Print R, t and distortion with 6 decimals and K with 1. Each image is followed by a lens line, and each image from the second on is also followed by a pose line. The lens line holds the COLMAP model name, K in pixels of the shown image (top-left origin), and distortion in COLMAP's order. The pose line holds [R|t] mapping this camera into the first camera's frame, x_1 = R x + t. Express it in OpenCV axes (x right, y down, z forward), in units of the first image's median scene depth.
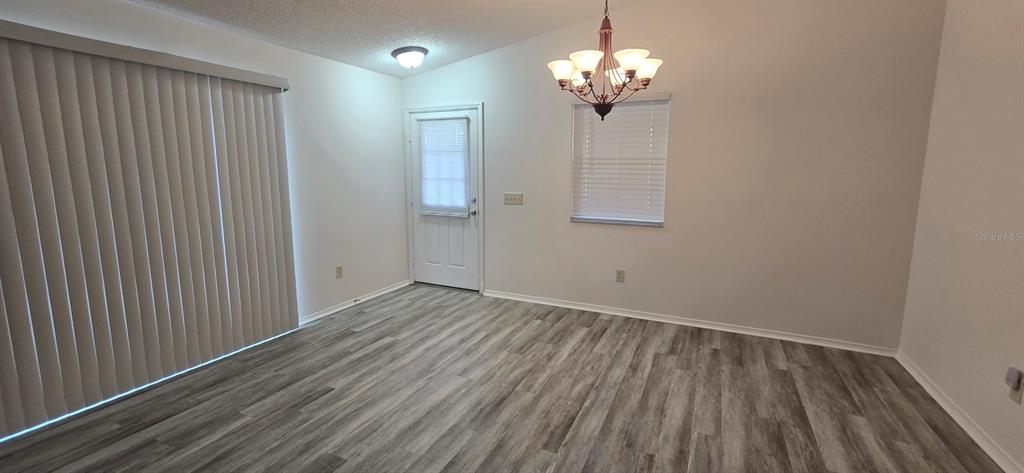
lens RADIAL K [[420.1, 0, 511.4], [0, 420.1, 228.0], [0, 0, 1]] dist [-0.006119, 0.001210]
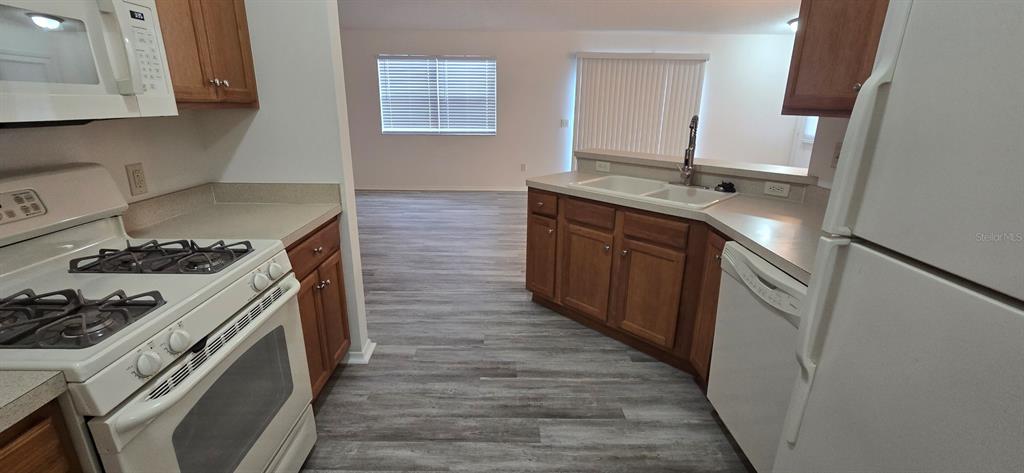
lens RADIAL K [[420.1, 0, 506.8], [0, 420.1, 227.0], [0, 0, 1]] dist [-0.006119, 0.001210]
pose [[0.431379, 0.257393, -0.864674, 0.648681], [-0.136424, 0.966027, 0.219502, 0.068162], [0.891796, 0.023274, 0.451839, -0.449233]]
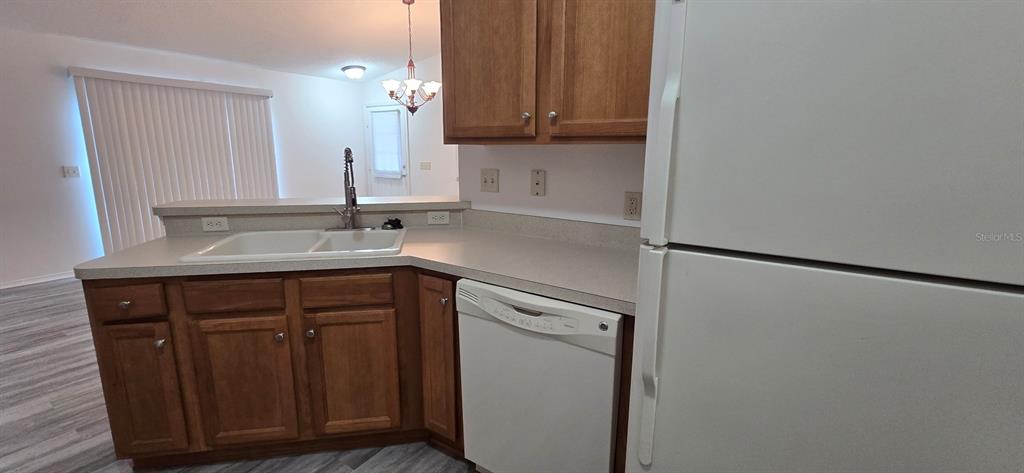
lens RADIAL K [[420.1, 0, 508.8], [0, 420.1, 230.6], [0, 0, 1]] dist [-0.006119, 0.001210]
pose [[0.990300, 0.026944, -0.136310, 0.495477], [-0.020359, 0.998568, 0.049476, 0.079039], [0.137448, -0.046221, 0.989430, -0.426771]]
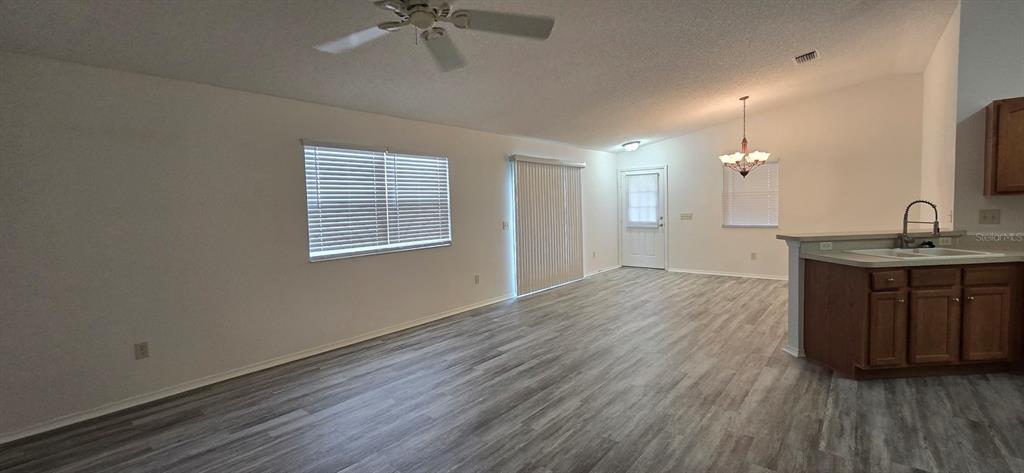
lens RADIAL K [[420.1, 0, 508.6], [0, 420.1, 230.5], [0, 0, 1]] dist [-0.006119, 0.001210]
pose [[0.966700, -0.015470, -0.255446, -0.274036], [-0.004725, 0.996922, -0.078253, 0.137440], [0.255871, 0.076854, 0.963651, -0.940167]]
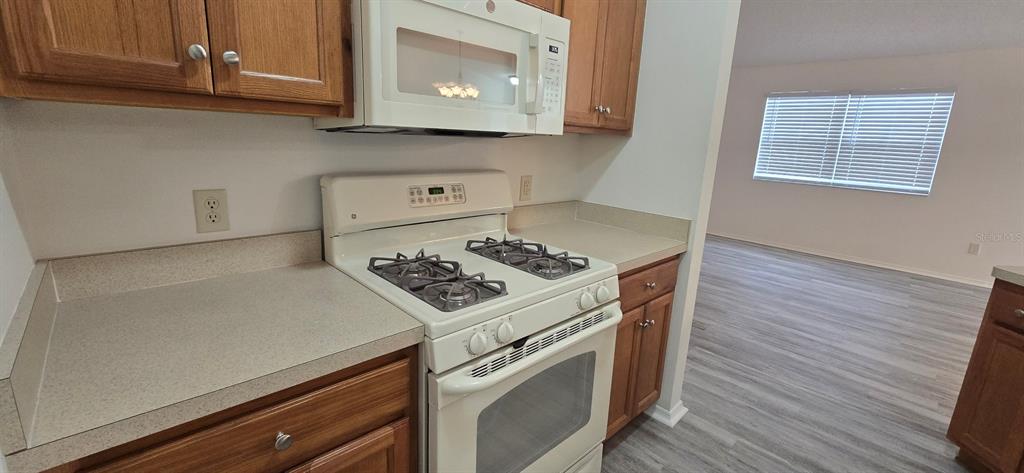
lens RADIAL K [[420.1, 0, 510.2], [0, 420.1, 226.6], [0, 0, 1]] dist [-0.006119, 0.001210]
pose [[-0.352734, 0.179147, -0.918414, 0.603895], [-0.179987, 0.950184, 0.254471, 0.080864], [0.918250, 0.255063, -0.302918, -0.443004]]
